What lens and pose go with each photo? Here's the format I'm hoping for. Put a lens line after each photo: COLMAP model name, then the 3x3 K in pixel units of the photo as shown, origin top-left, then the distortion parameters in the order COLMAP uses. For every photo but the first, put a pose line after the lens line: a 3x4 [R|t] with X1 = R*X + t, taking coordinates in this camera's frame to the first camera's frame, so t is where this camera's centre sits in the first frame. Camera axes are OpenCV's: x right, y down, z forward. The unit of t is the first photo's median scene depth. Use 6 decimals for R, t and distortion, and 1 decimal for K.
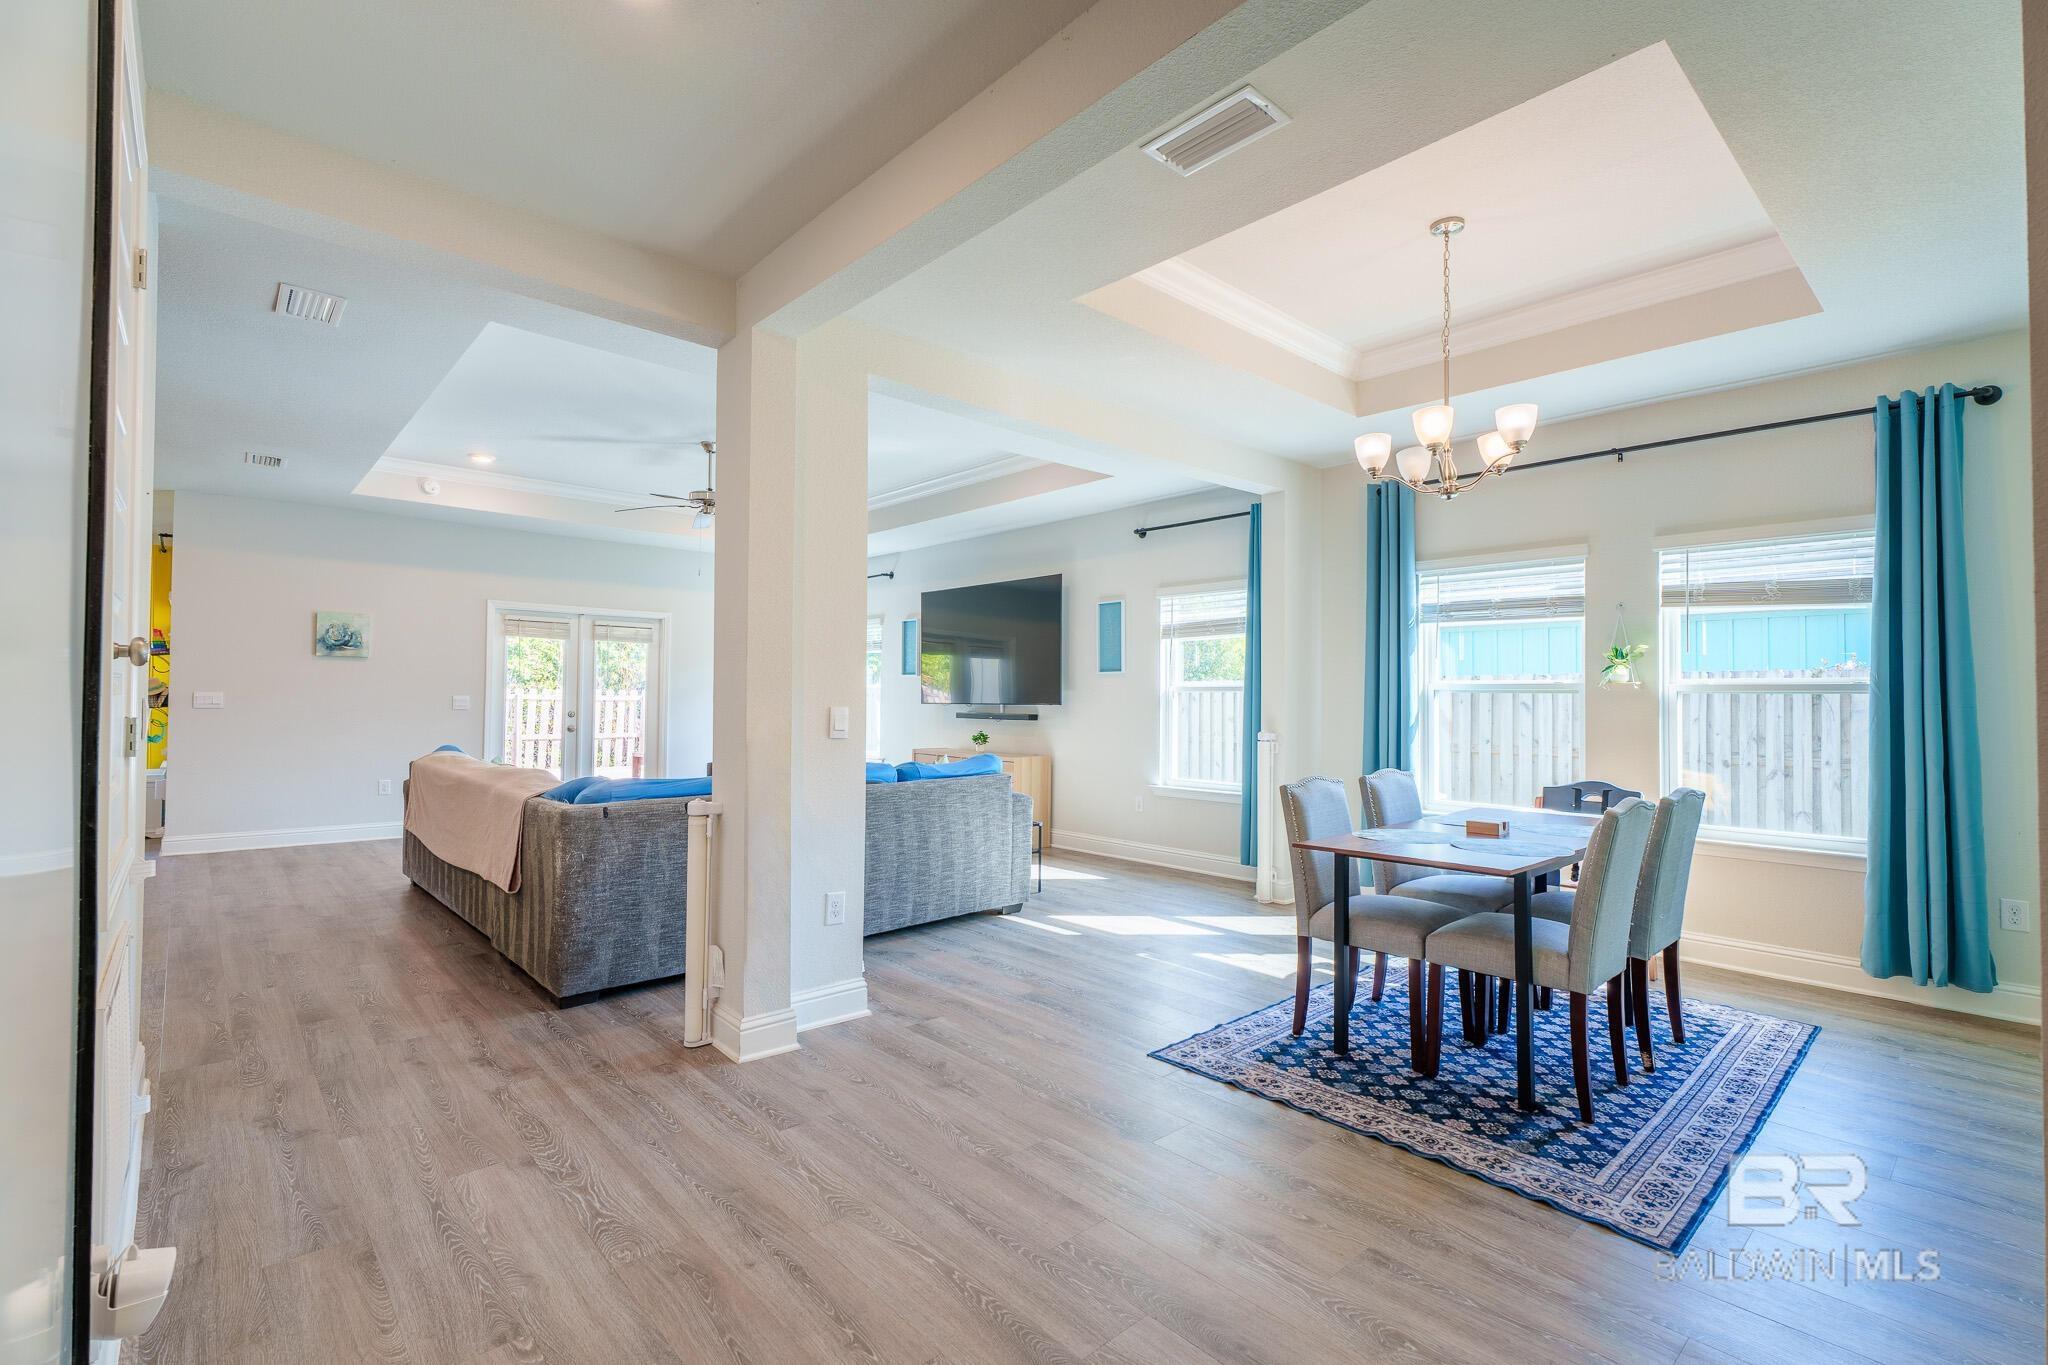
lens RADIAL K [[912.1, 0, 1029.9], [0, 912.1, 682.9], [0, 0, 1]] dist [0.000893, -0.000373]
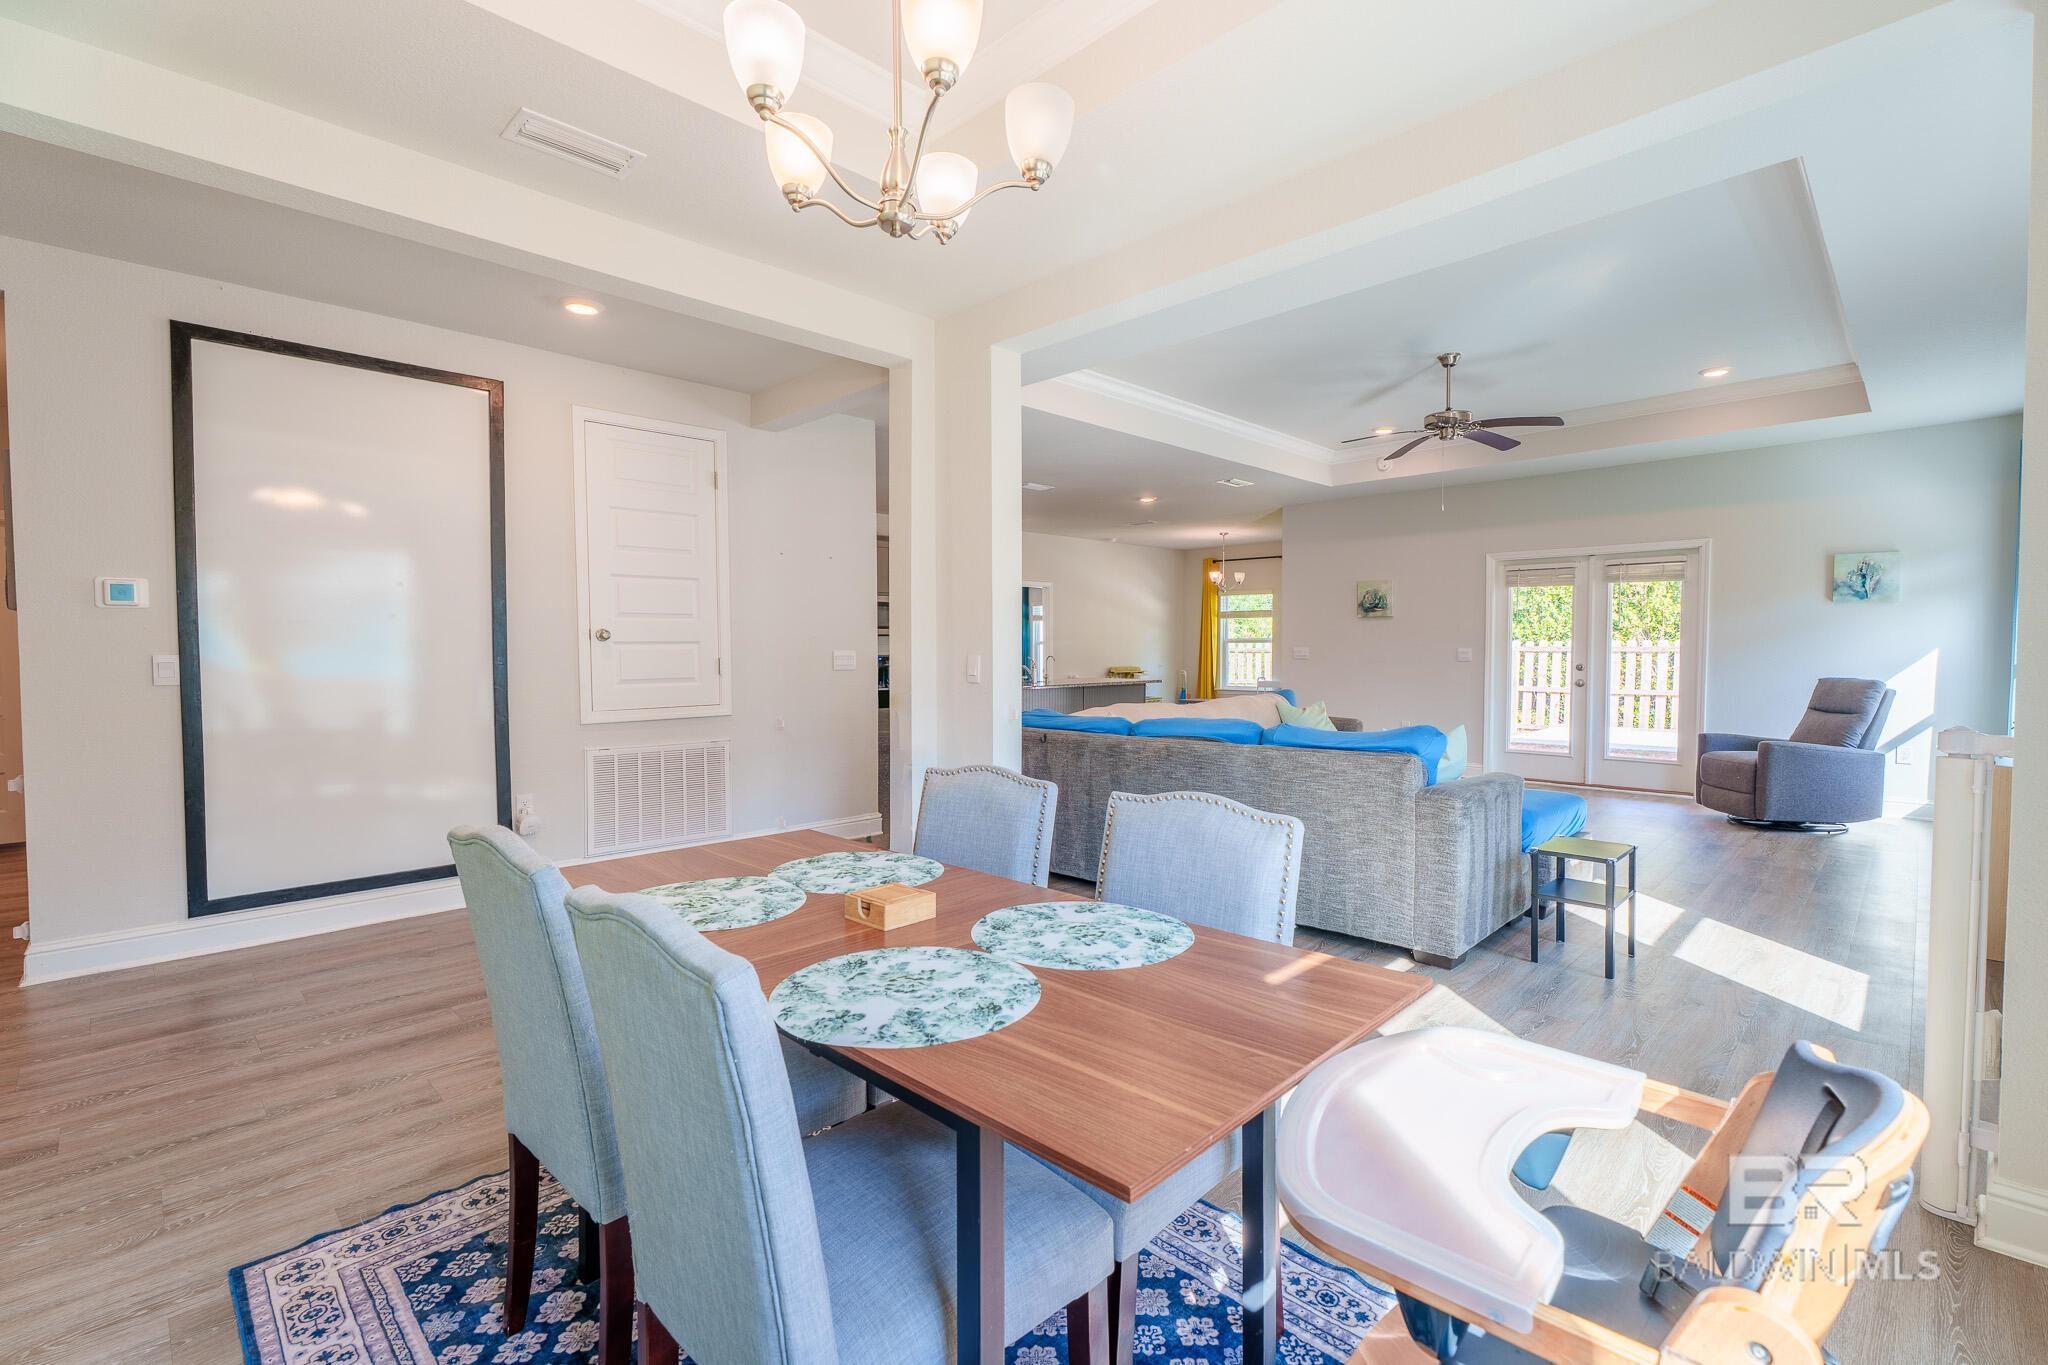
lens RADIAL K [[912.1, 0, 1025.3], [0, 912.1, 687.4], [0, 0, 1]] dist [0.000893, -0.000373]
pose [[0.047631, 0.031101, -0.998381, 0.440010], [0.023806, 0.999196, 0.032262, 0.014688], [0.998581, -0.025304, 0.046852, 0.476172]]
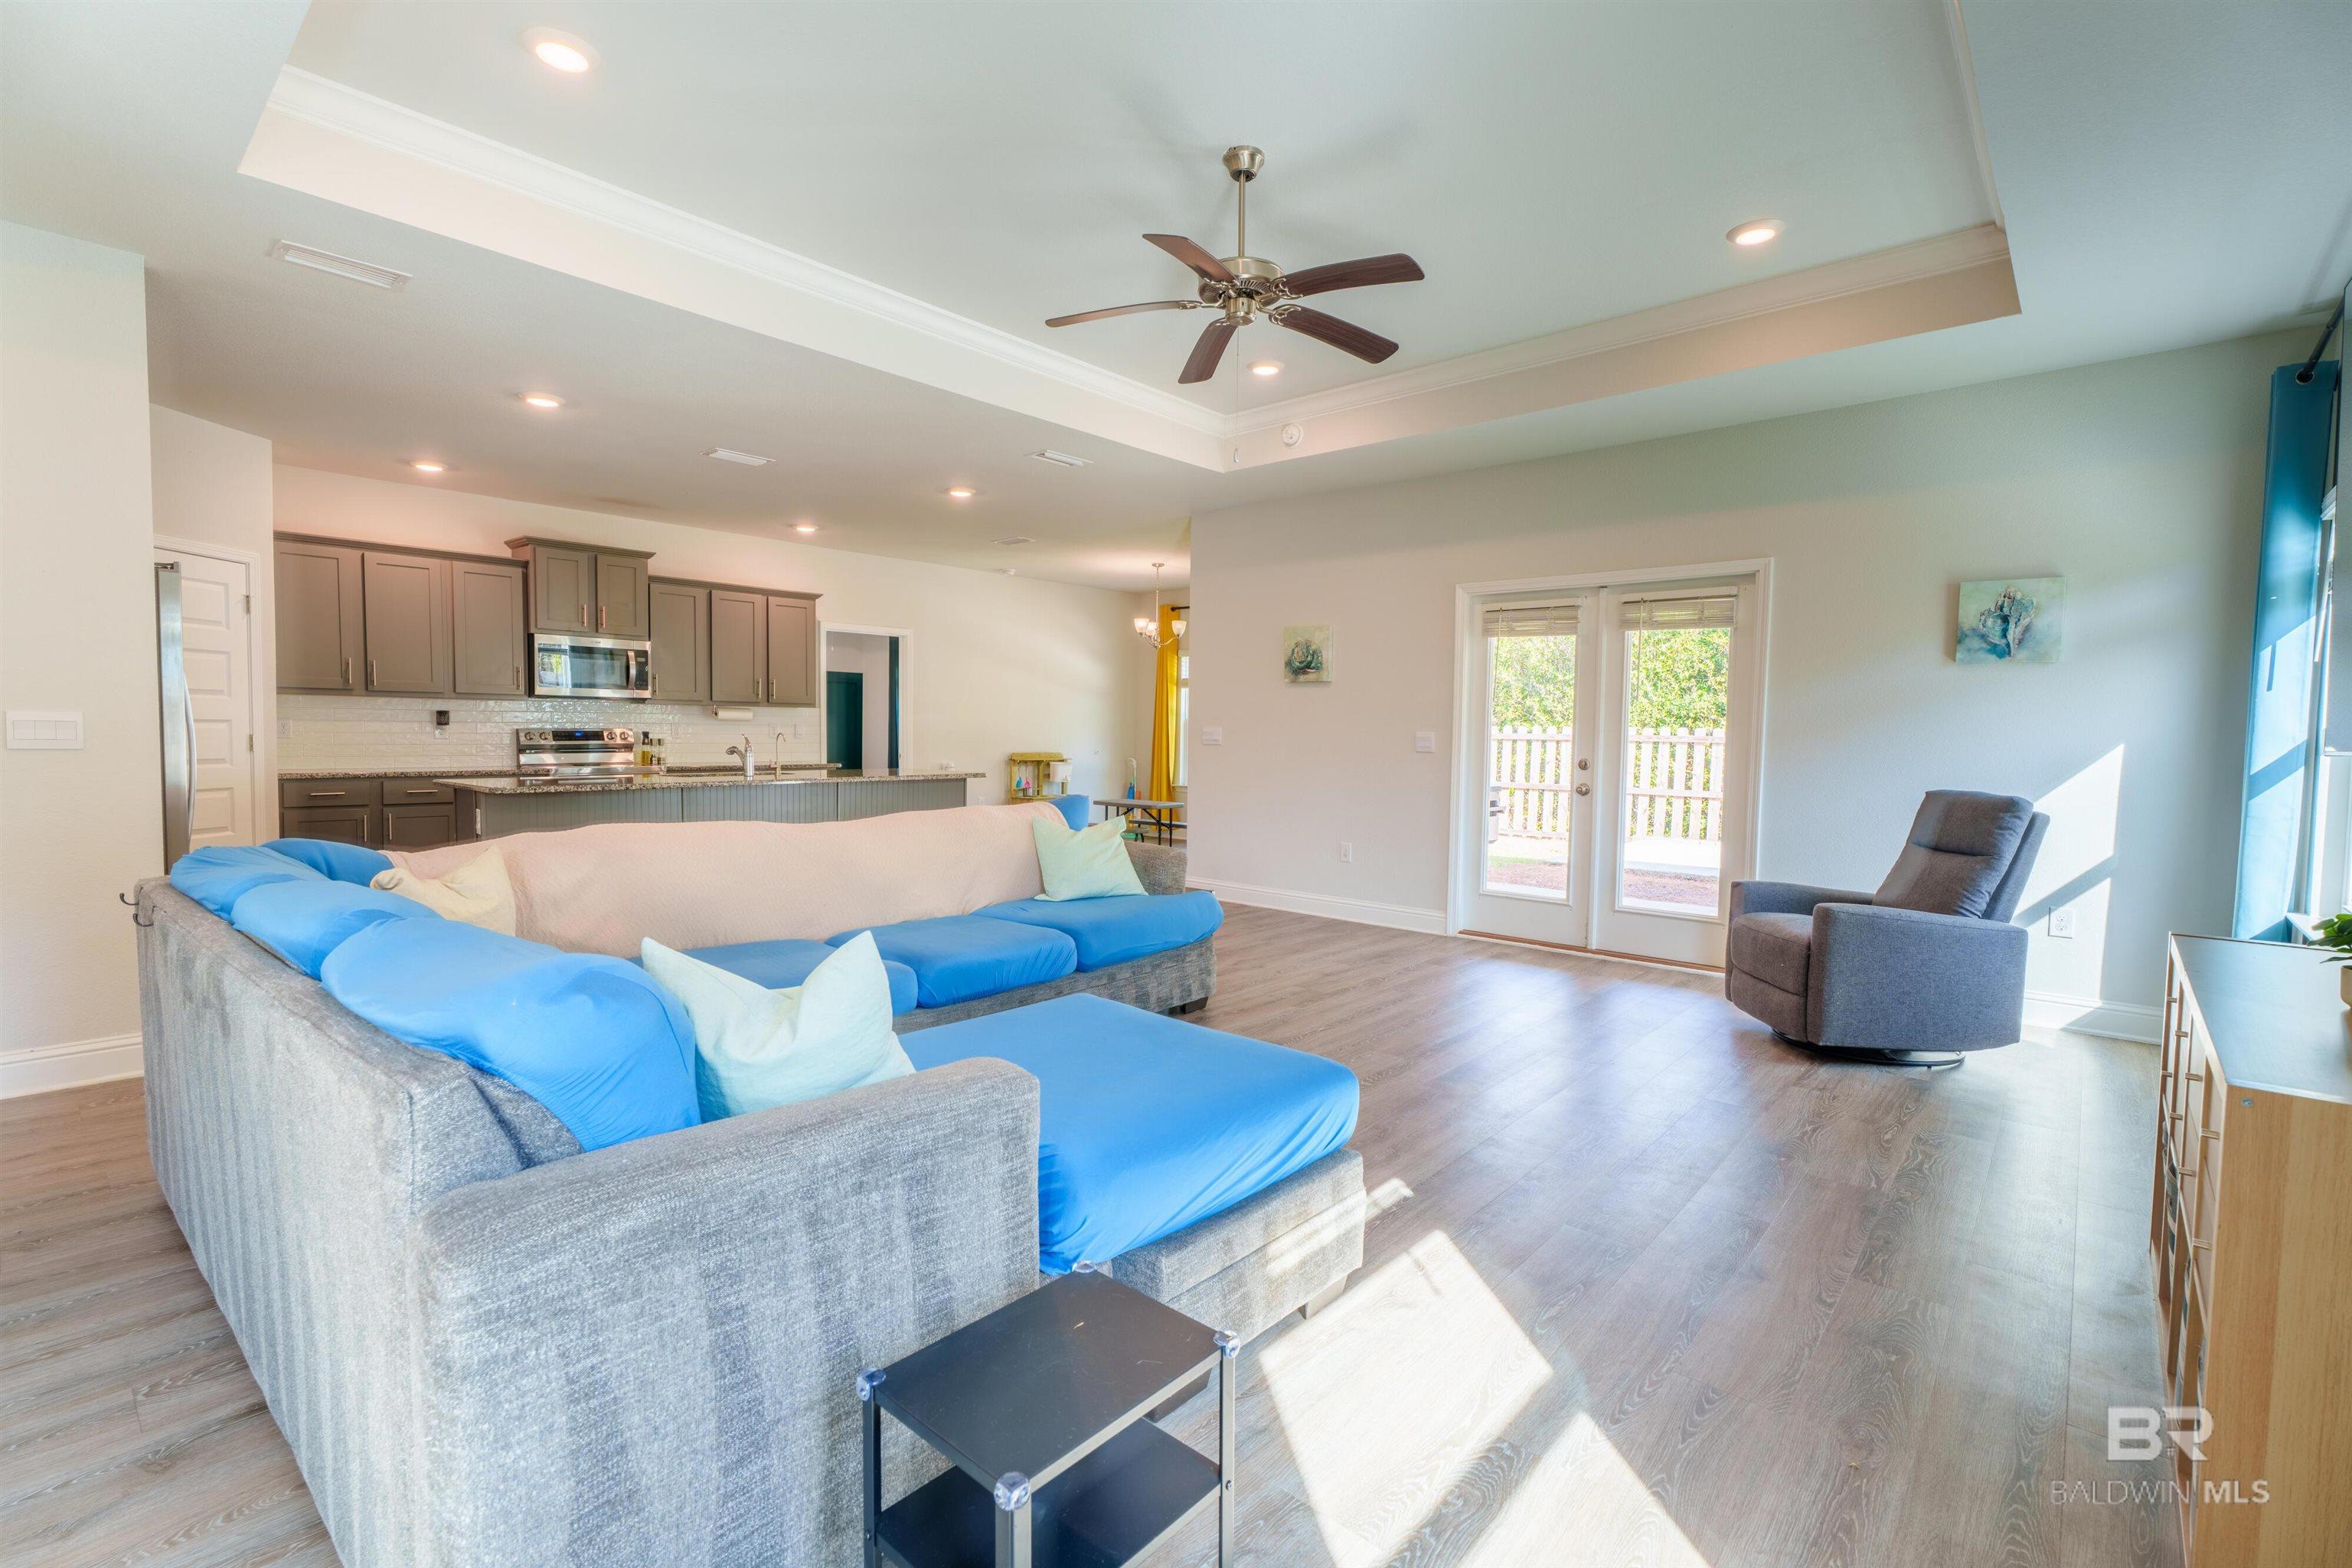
lens RADIAL K [[1047.5, 0, 1178.3], [0, 1047.5, 784.6], [0, 0, 1]] dist [0.000893, -0.000373]
pose [[0.104688, 0.039065, -0.993738, 0.147108], [0.002997, 0.999211, 0.039596, 0.024174], [0.994501, -0.007123, 0.104488, 0.792643]]
